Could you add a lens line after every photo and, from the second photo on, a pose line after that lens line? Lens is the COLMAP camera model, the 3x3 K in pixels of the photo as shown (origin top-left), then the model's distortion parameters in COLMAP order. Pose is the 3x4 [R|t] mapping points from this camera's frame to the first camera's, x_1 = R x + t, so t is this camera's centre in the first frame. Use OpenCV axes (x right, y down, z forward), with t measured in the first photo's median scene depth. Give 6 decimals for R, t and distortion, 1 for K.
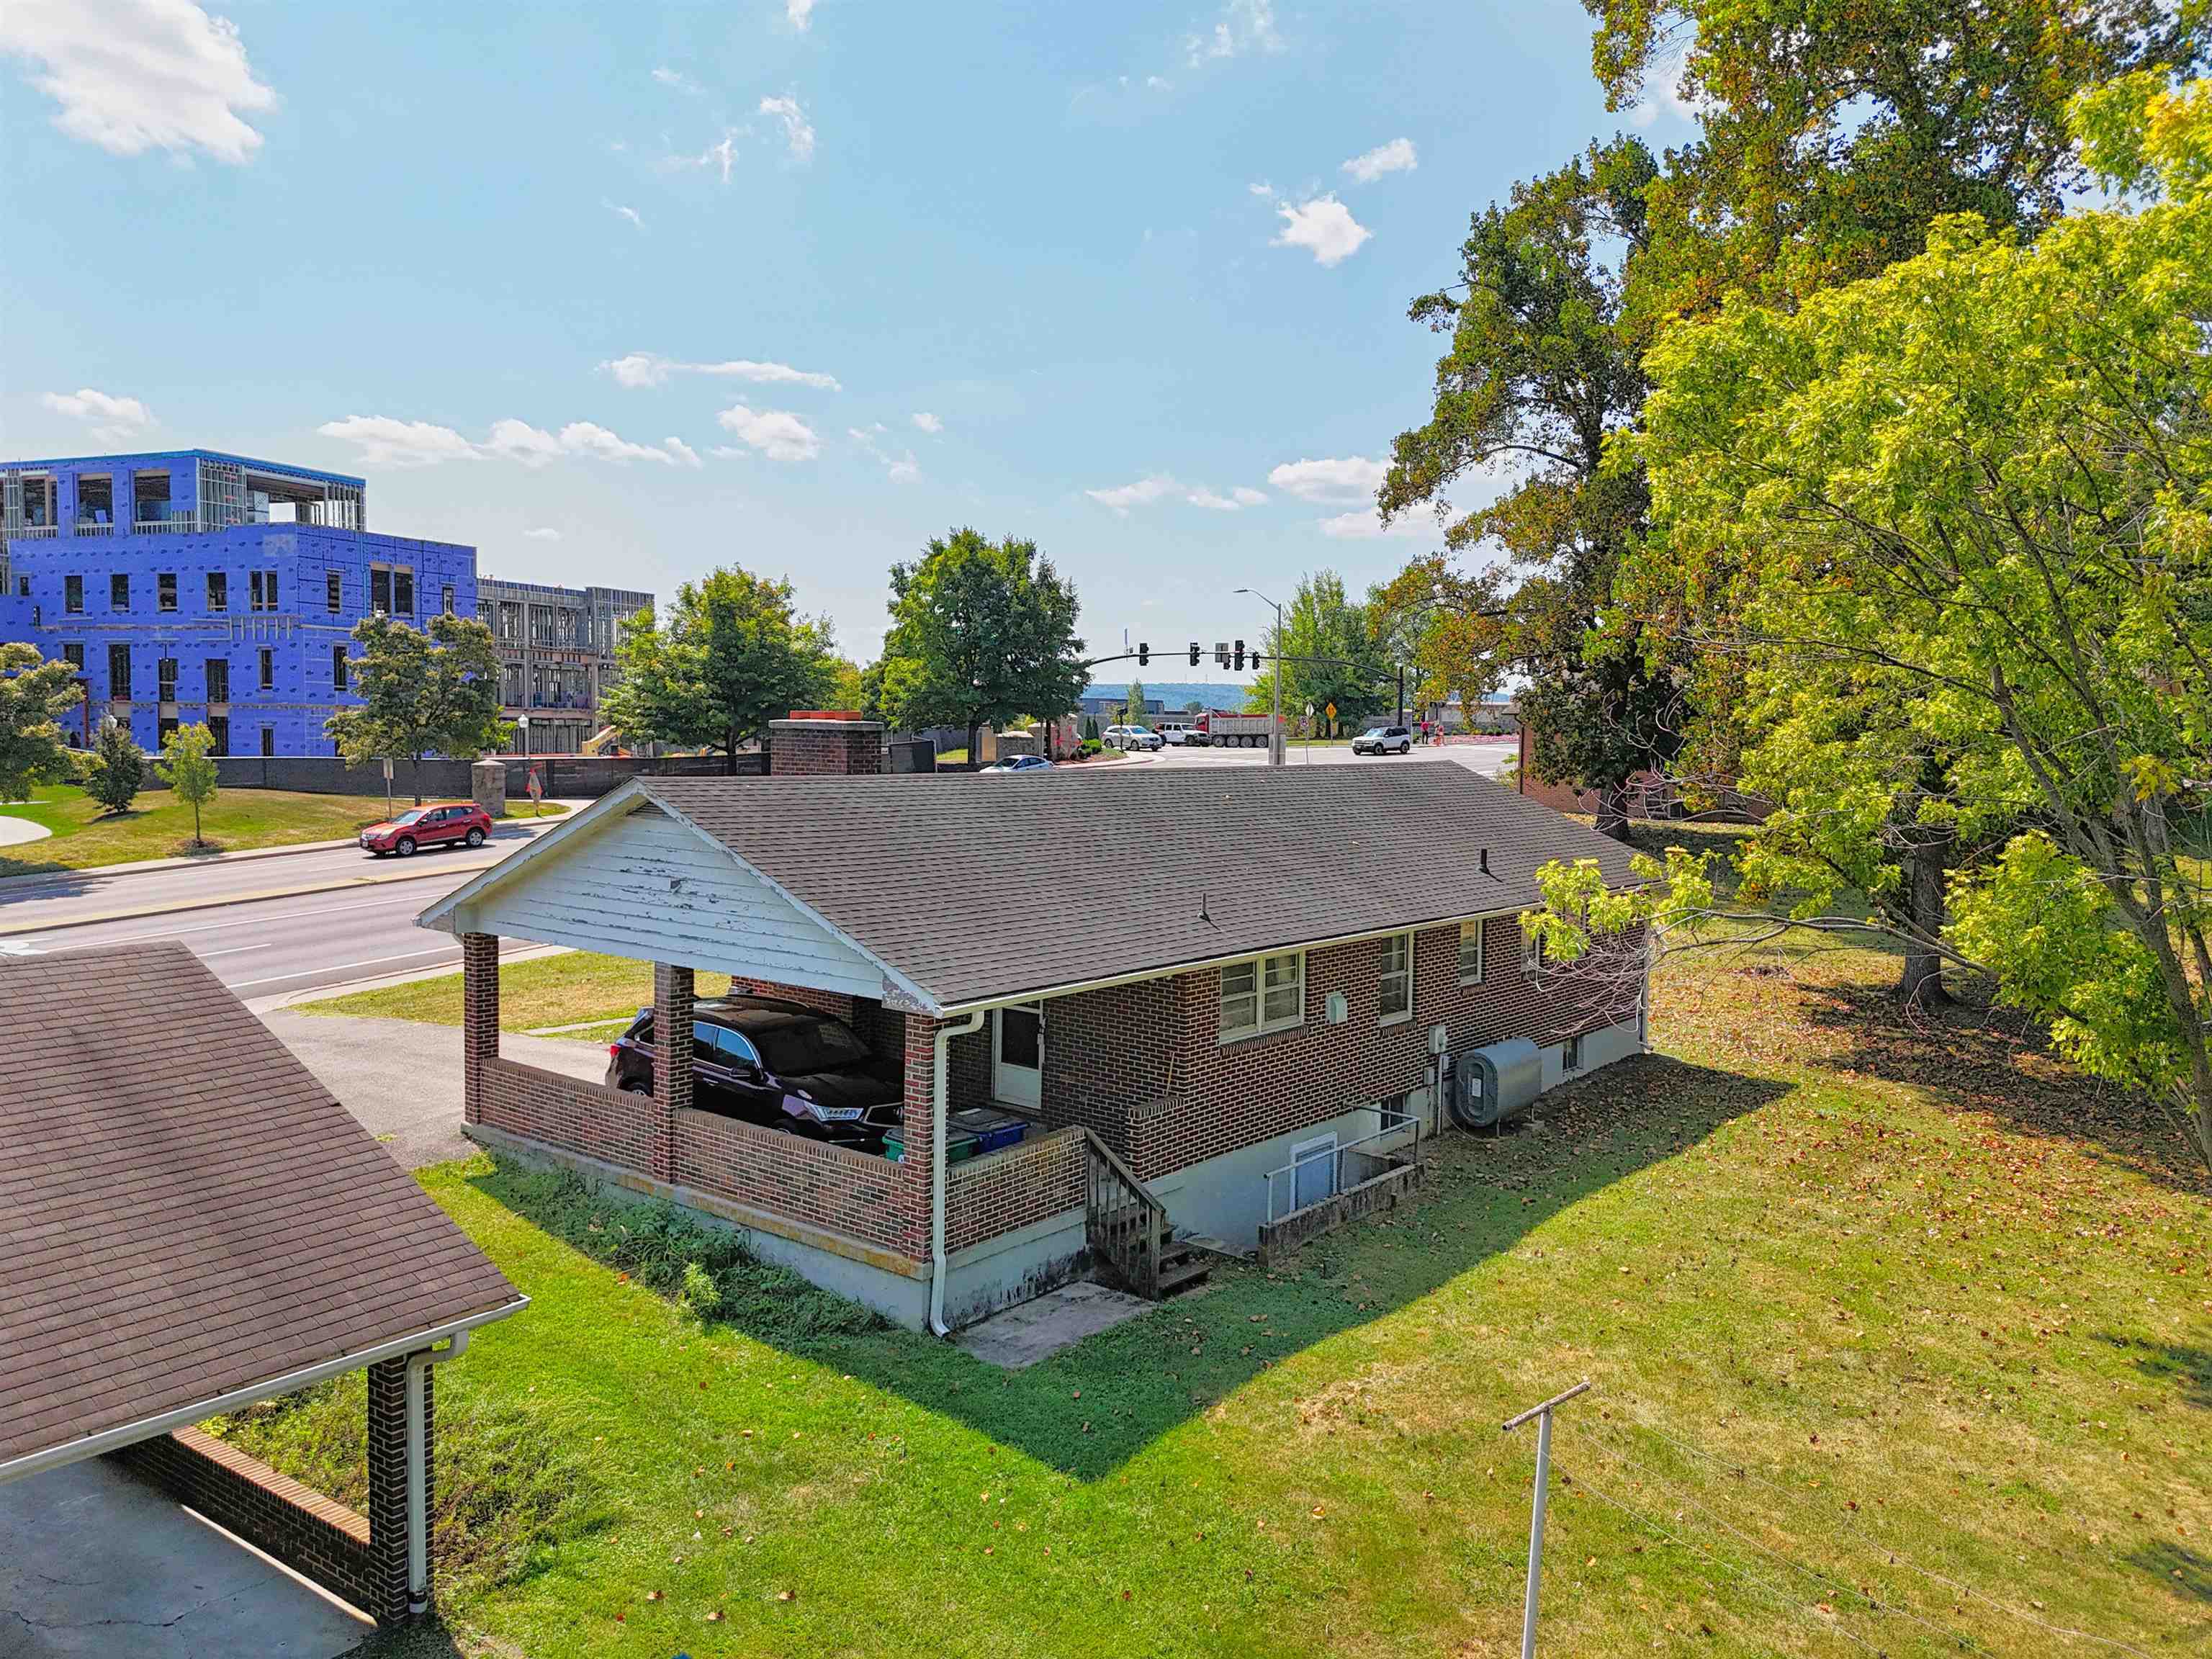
lens RADIAL K [[1575.0, 0, 1106.0], [0, 1575.0, 829.5], [0, 0, 1]] dist [0.144616, -0.125767]
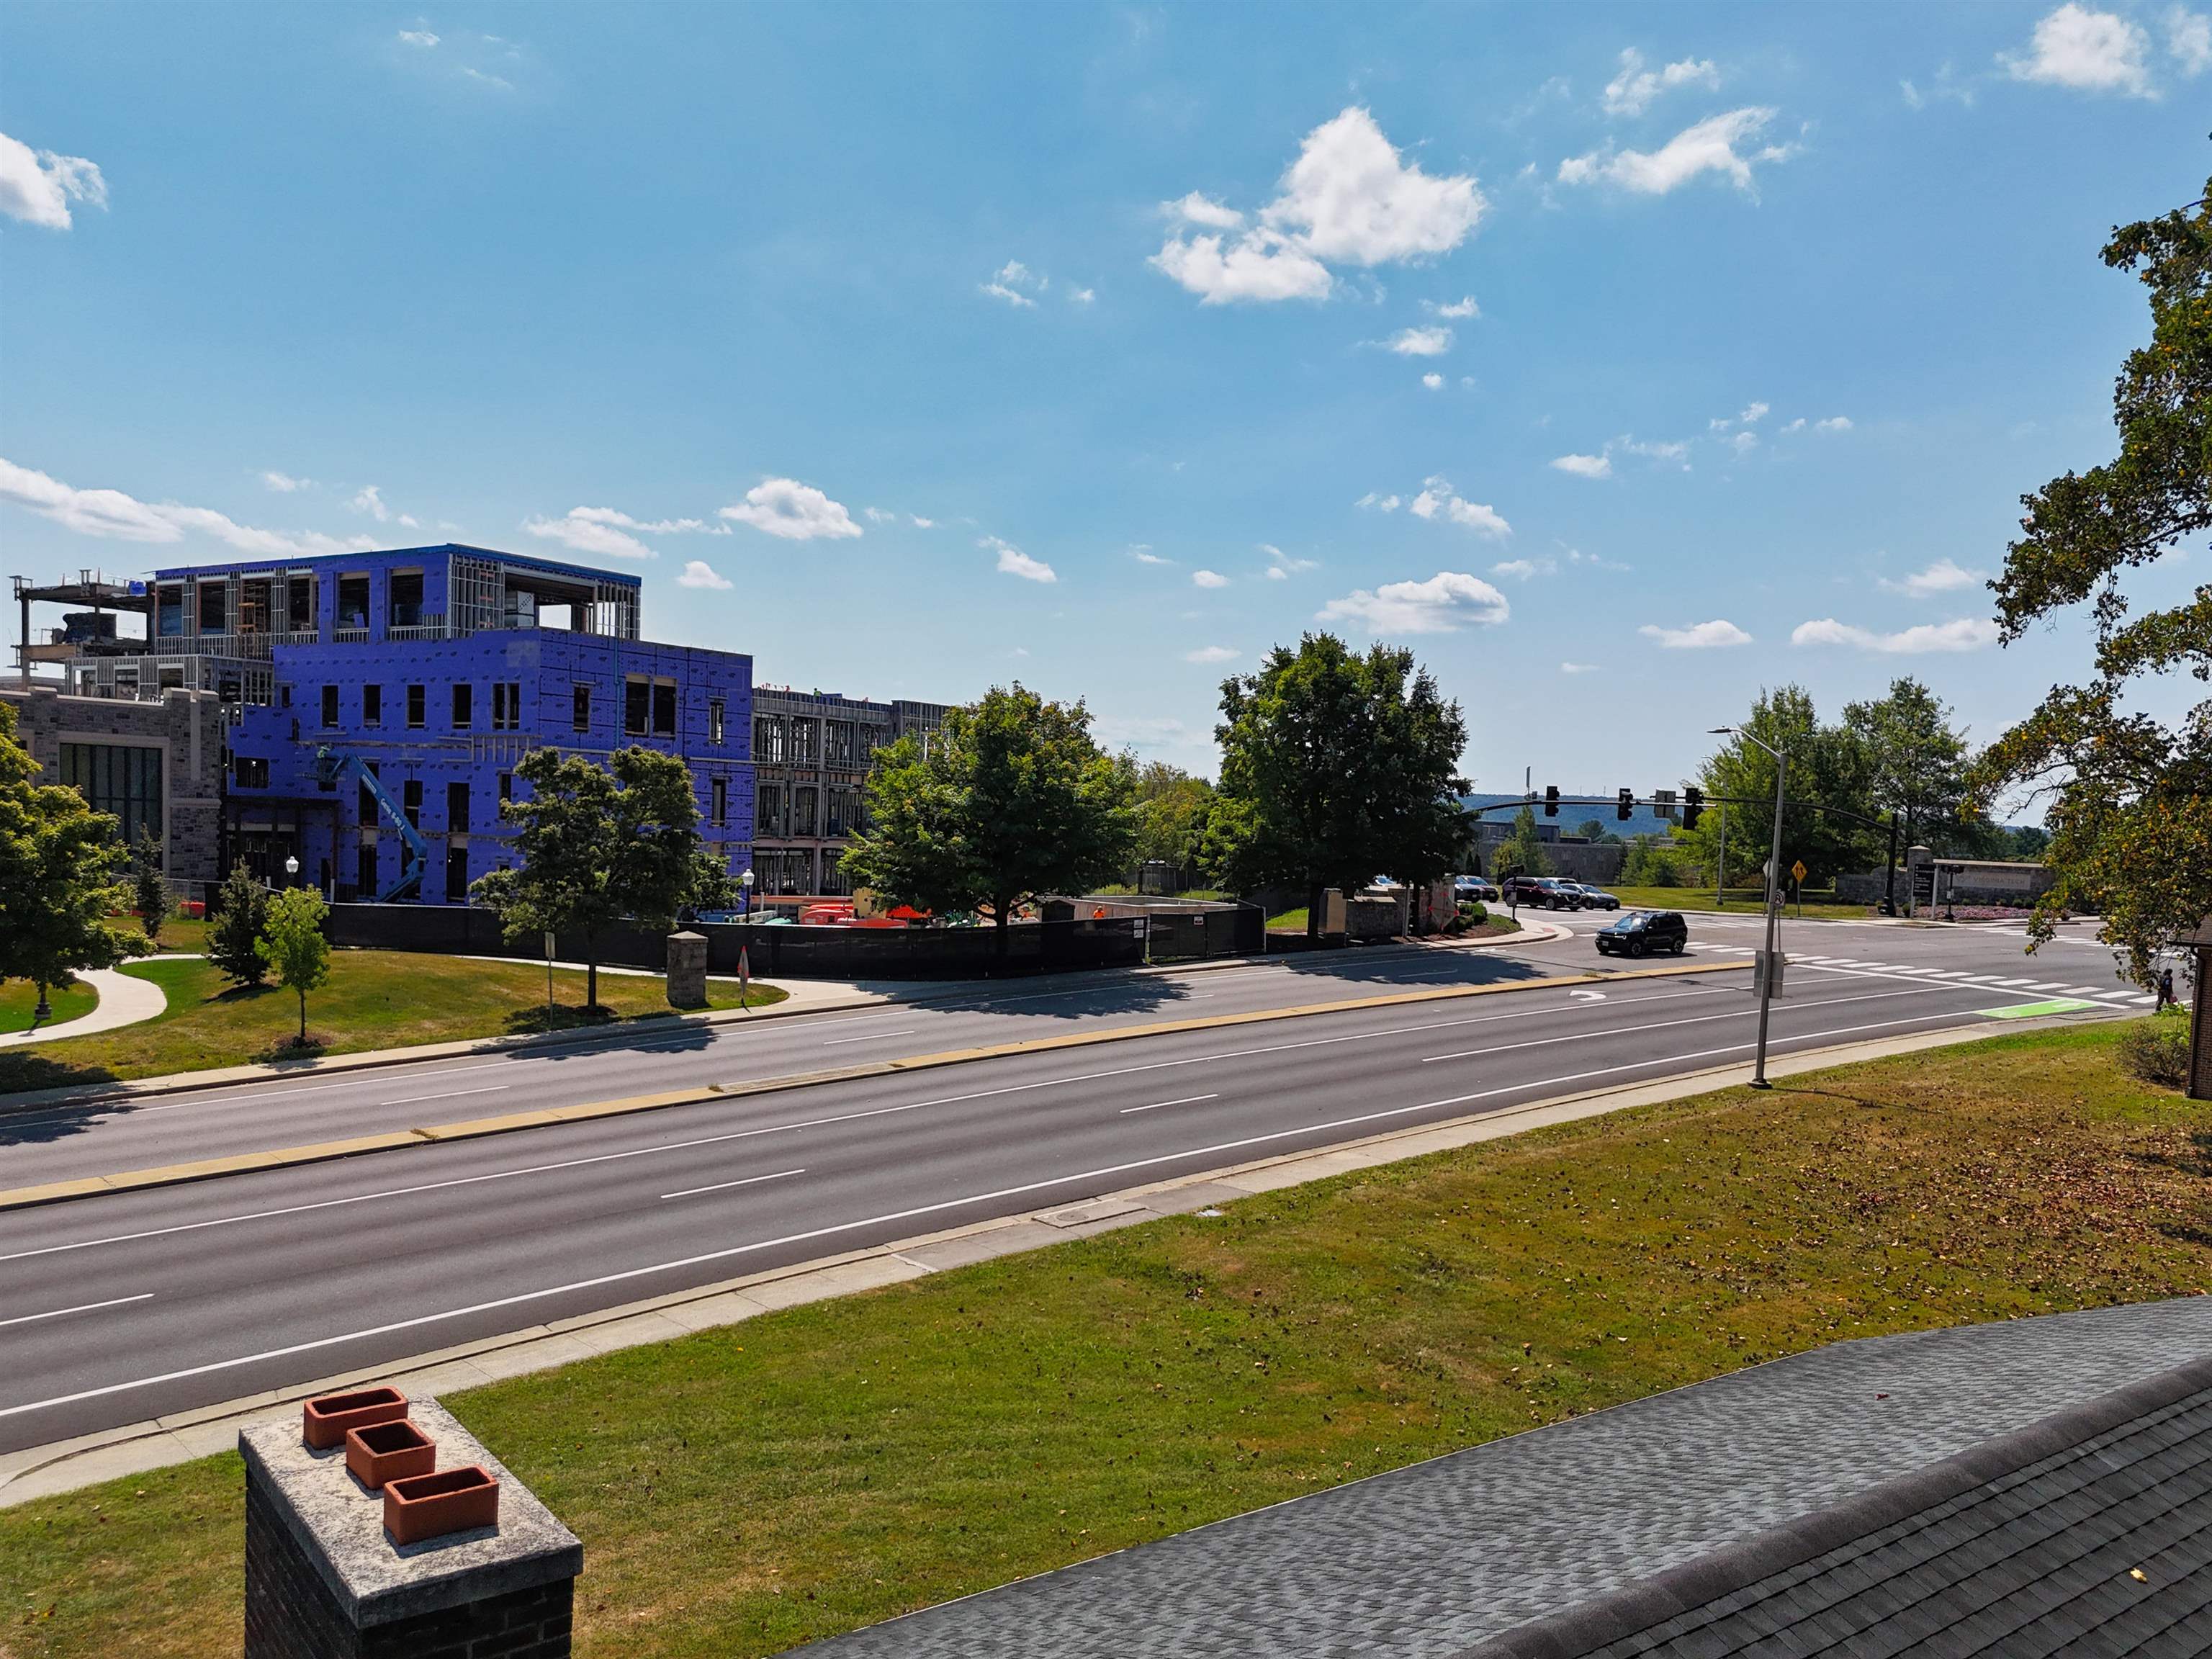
lens RADIAL K [[1666.2, 0, 1121.3], [0, 1666.2, 937.4], [0, 0, 1]] dist [0.123459, -0.169654]
pose [[0.976150, 0.046178, -0.212129, -0.003223], [-0.047473, 0.998872, -0.001011, -0.036791], [0.211843, 0.011057, 0.977241, 0.182184]]
